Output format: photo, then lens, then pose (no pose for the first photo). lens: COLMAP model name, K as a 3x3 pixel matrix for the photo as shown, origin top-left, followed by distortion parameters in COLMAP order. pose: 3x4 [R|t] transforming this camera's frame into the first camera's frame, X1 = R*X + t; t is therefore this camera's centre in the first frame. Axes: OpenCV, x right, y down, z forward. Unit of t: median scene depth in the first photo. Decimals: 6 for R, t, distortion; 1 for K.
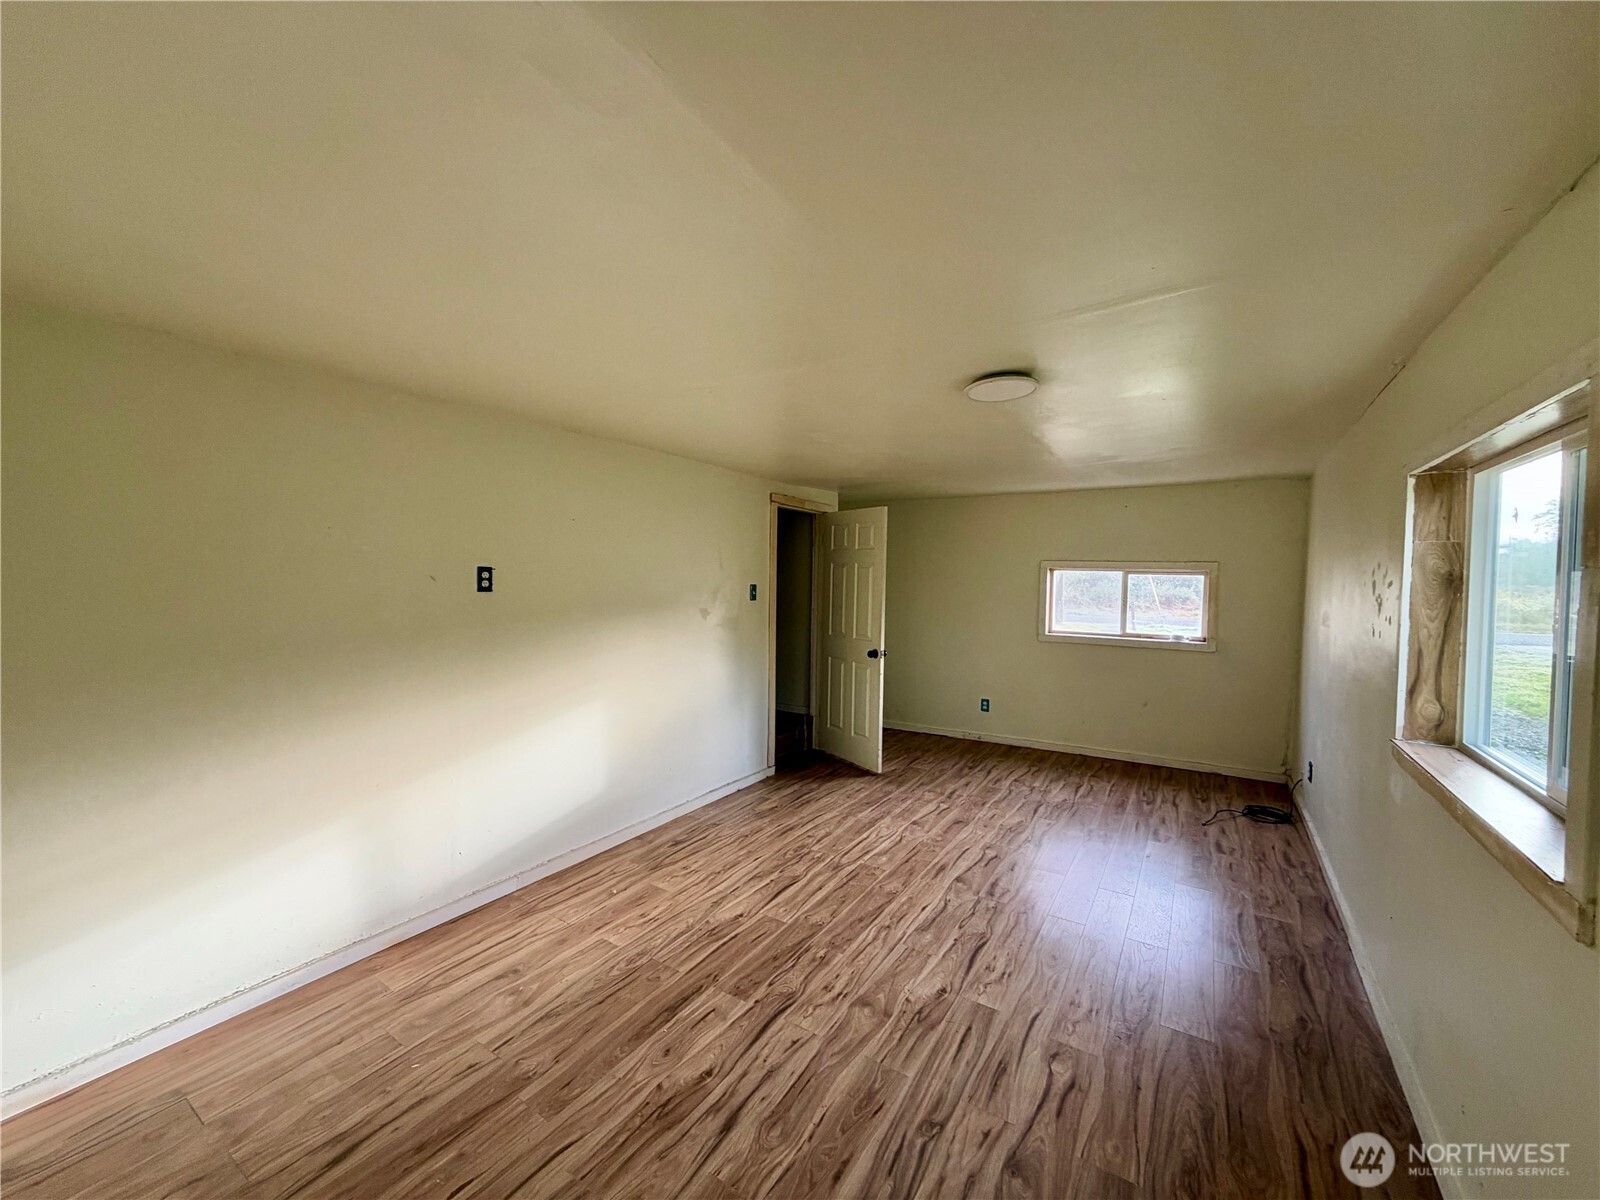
lens RADIAL K [[632.3, 0, 796.3], [0, 632.3, 589.6], [0, 0, 1]] dist [0.001930, -0.000543]
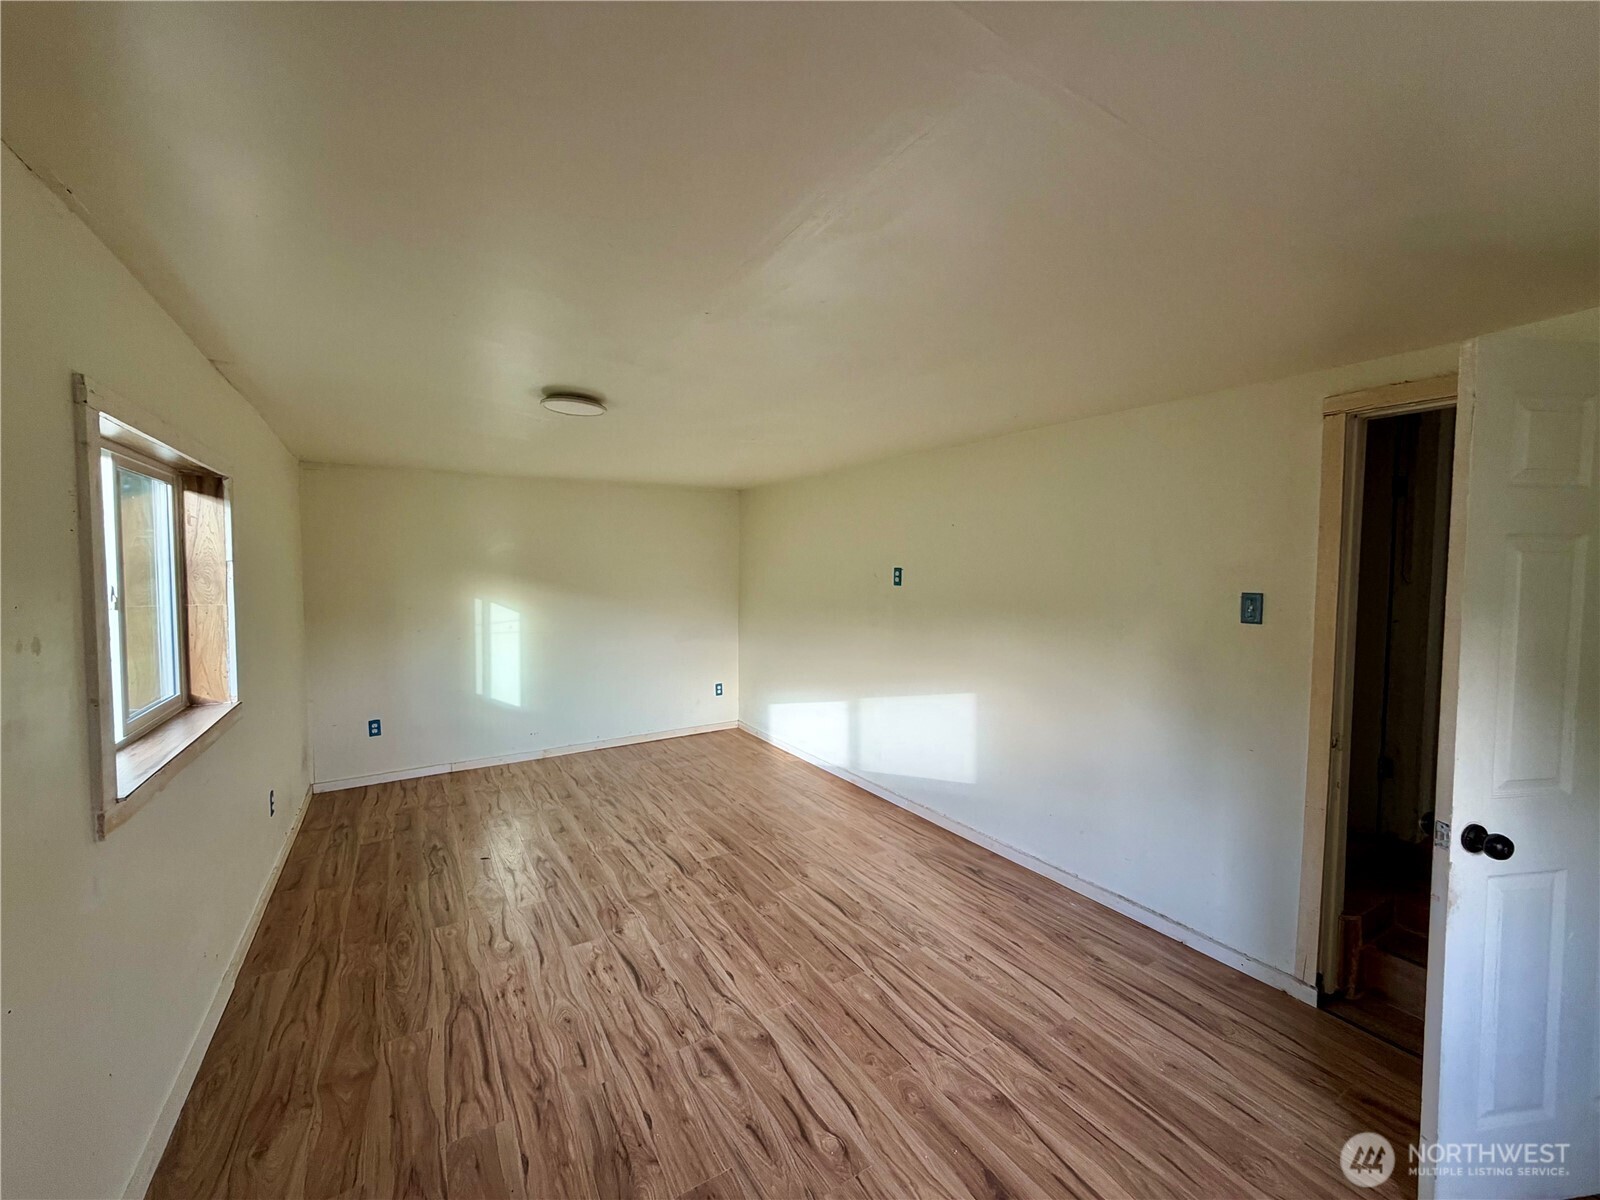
lens RADIAL K [[632.3, 0, 795.0], [0, 632.3, 600.5], [0, 0, 1]] dist [0.001930, -0.000543]
pose [[-0.429846, 0.030093, -0.902400, 0.902603], [-0.030865, 0.998371, 0.047996, -0.024345], [0.902374, 0.048484, -0.428217, 1.419040]]
